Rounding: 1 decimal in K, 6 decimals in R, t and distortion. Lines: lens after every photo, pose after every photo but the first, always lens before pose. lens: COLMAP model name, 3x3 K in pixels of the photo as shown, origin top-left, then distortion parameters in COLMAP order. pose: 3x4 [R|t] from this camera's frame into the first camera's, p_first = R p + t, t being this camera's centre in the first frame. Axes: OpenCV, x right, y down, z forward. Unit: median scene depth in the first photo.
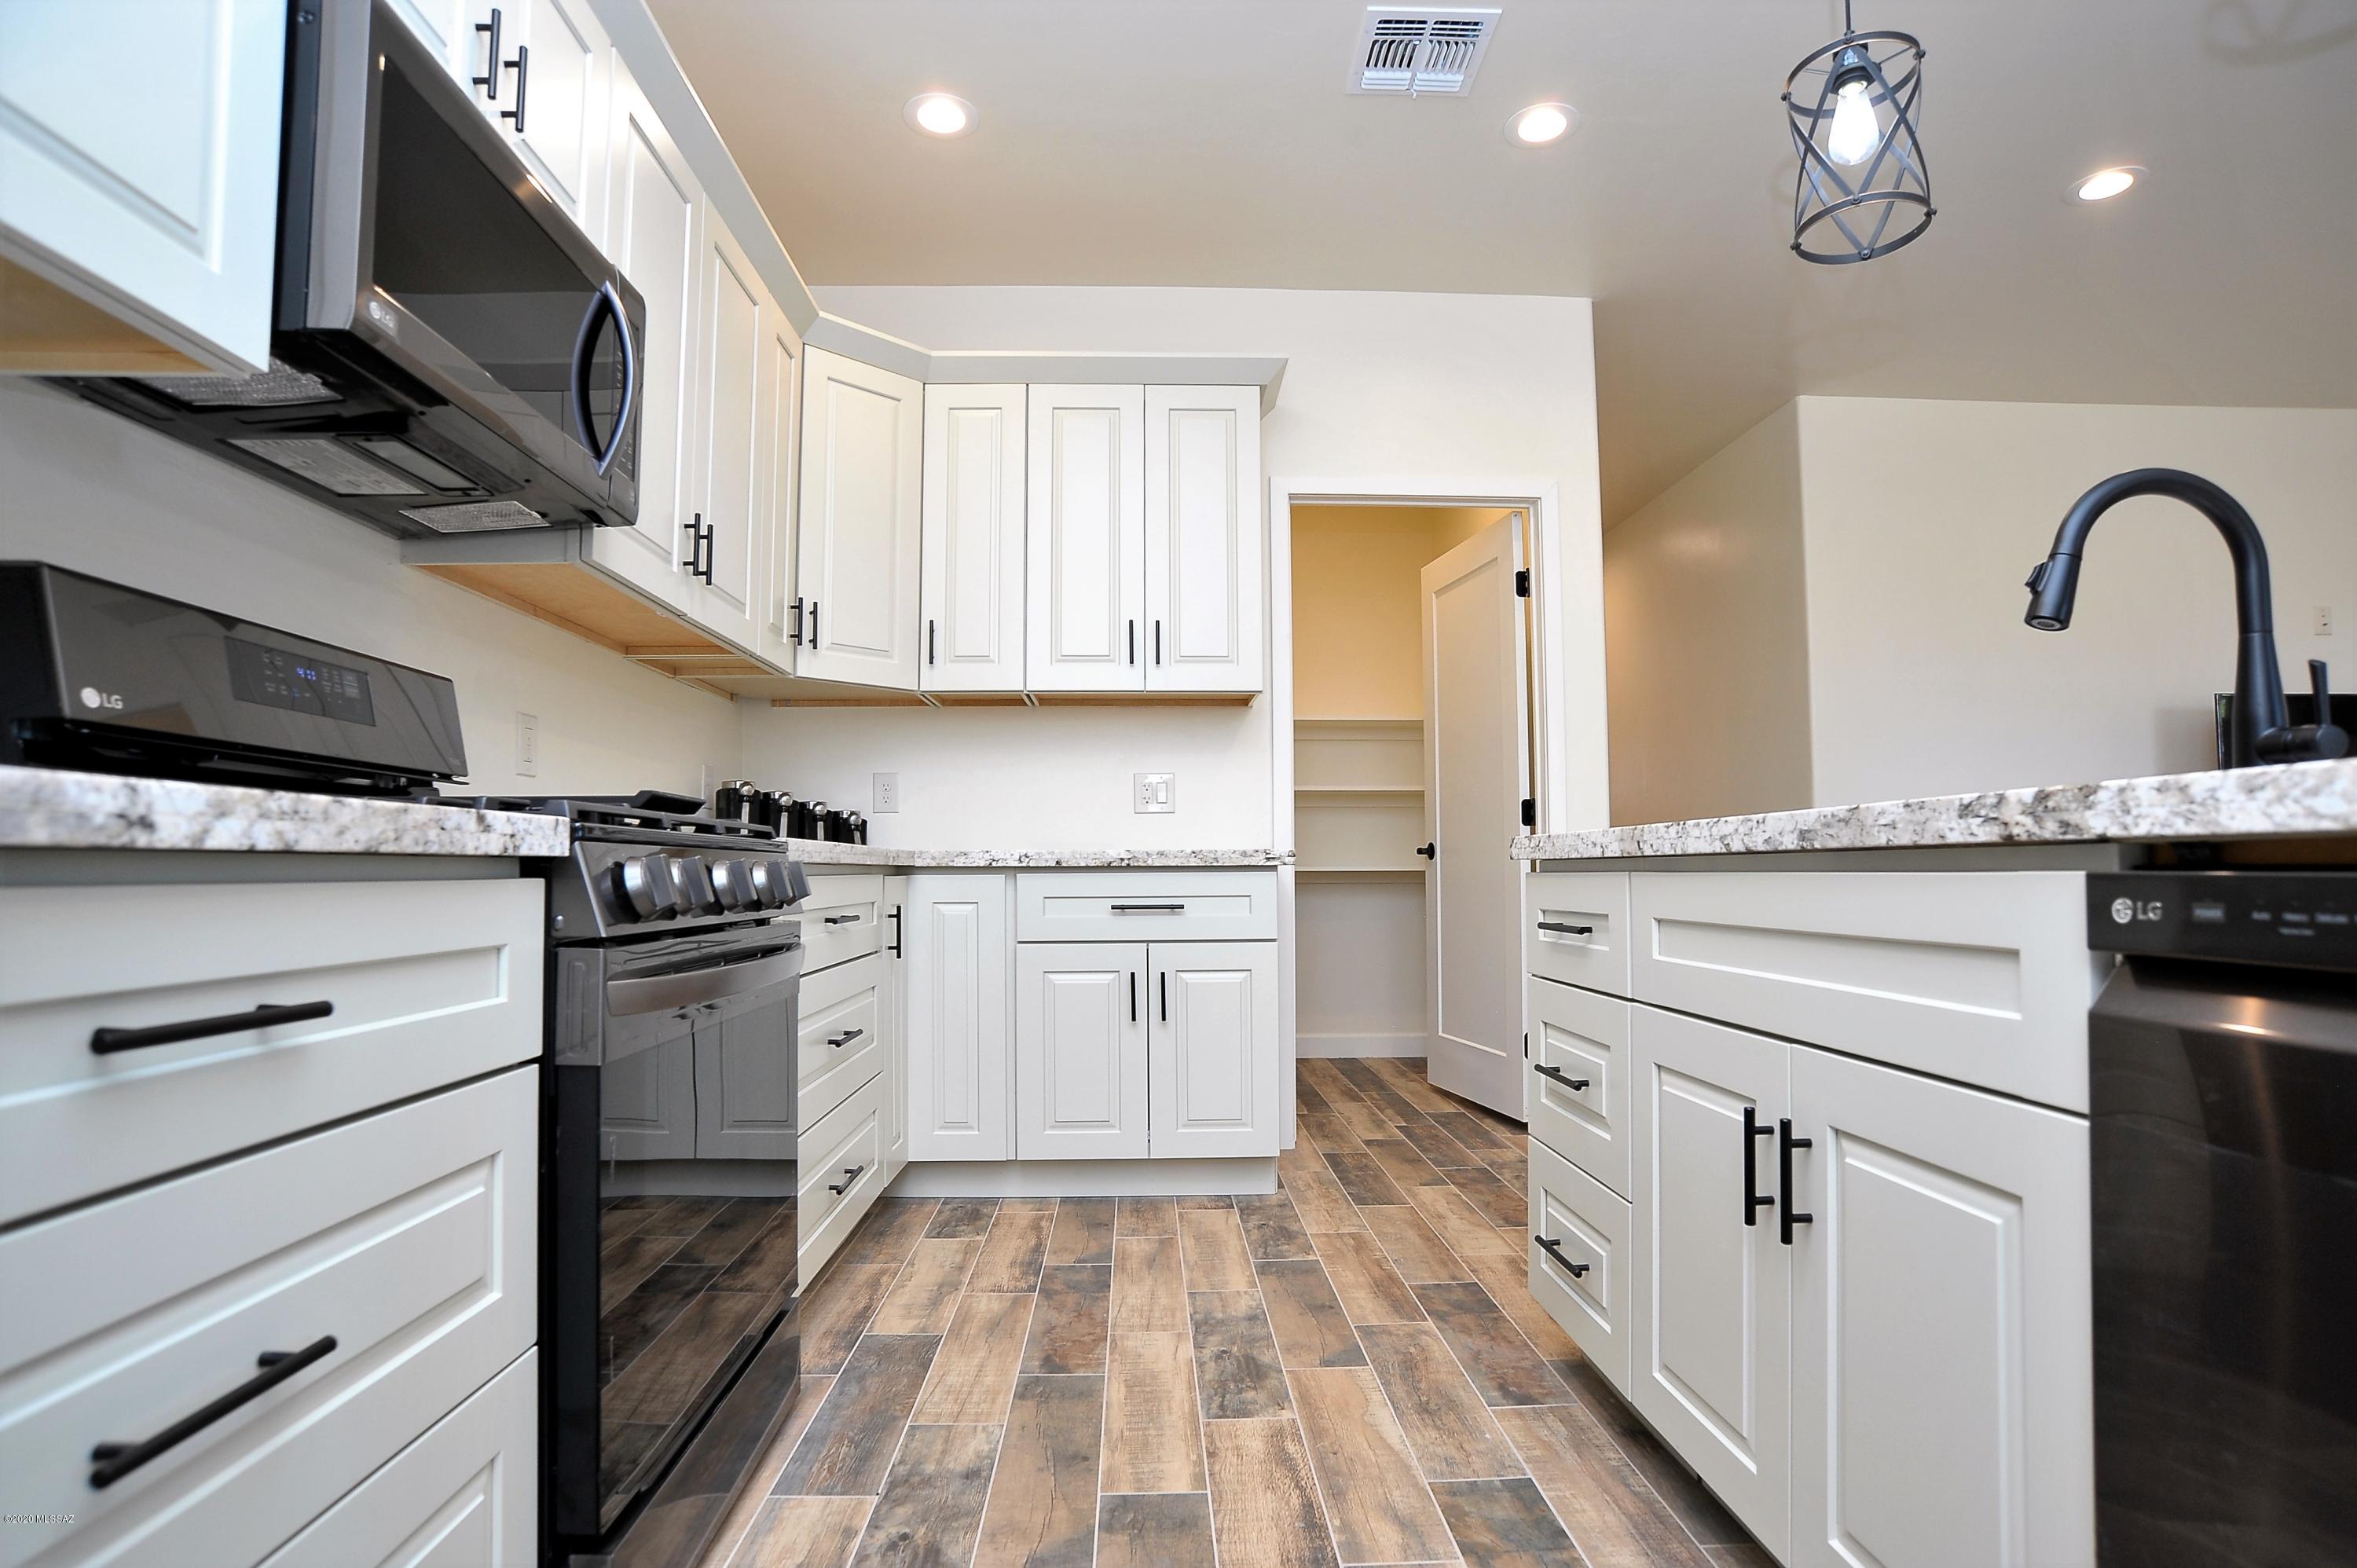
lens RADIAL K [[1220.3, 0, 1183.6], [0, 1220.3, 814.7], [0, 0, 1]] dist [-0.106972, 0.052099]
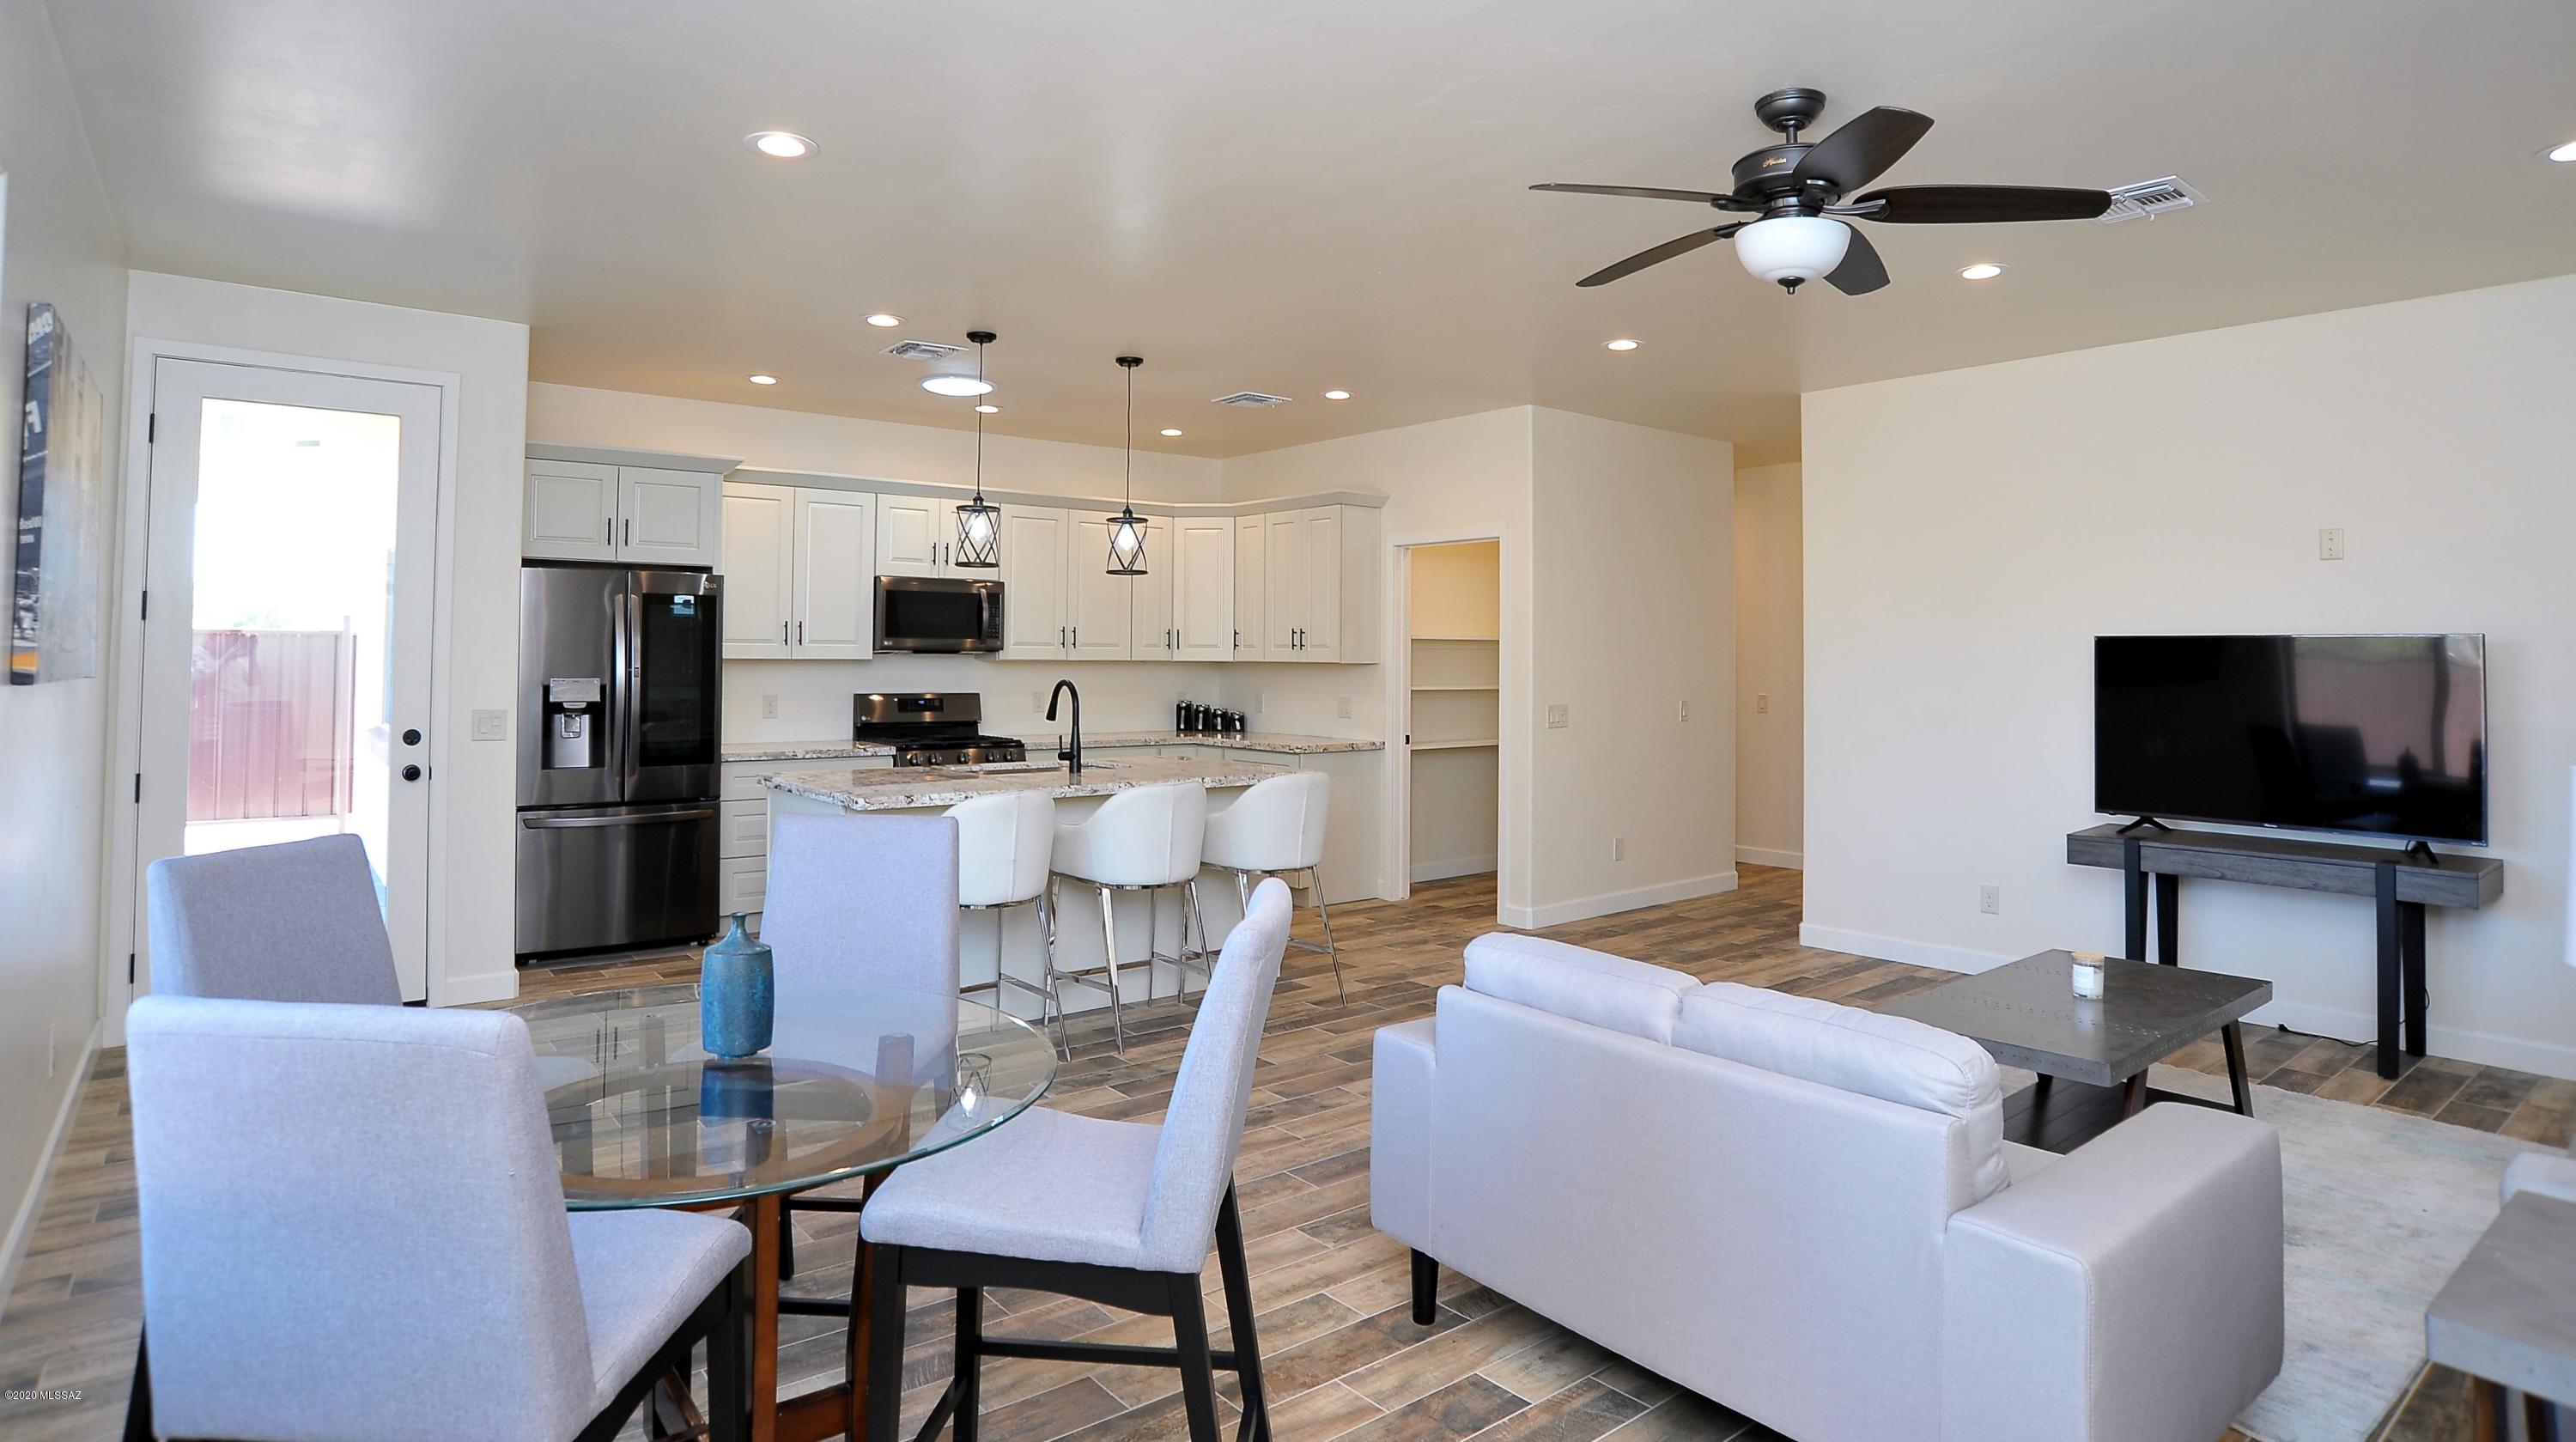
lens RADIAL K [[1348.5, 0, 1248.5], [0, 1348.5, 614.2], [0, 0, 1]] dist [-0.062269, -0.000178]
pose [[0.579291, -0.015731, -0.814969, 2.389330], [0.025978, 0.999662, -0.000831, -0.245975], [0.814707, -0.020689, 0.579504, -0.529053]]
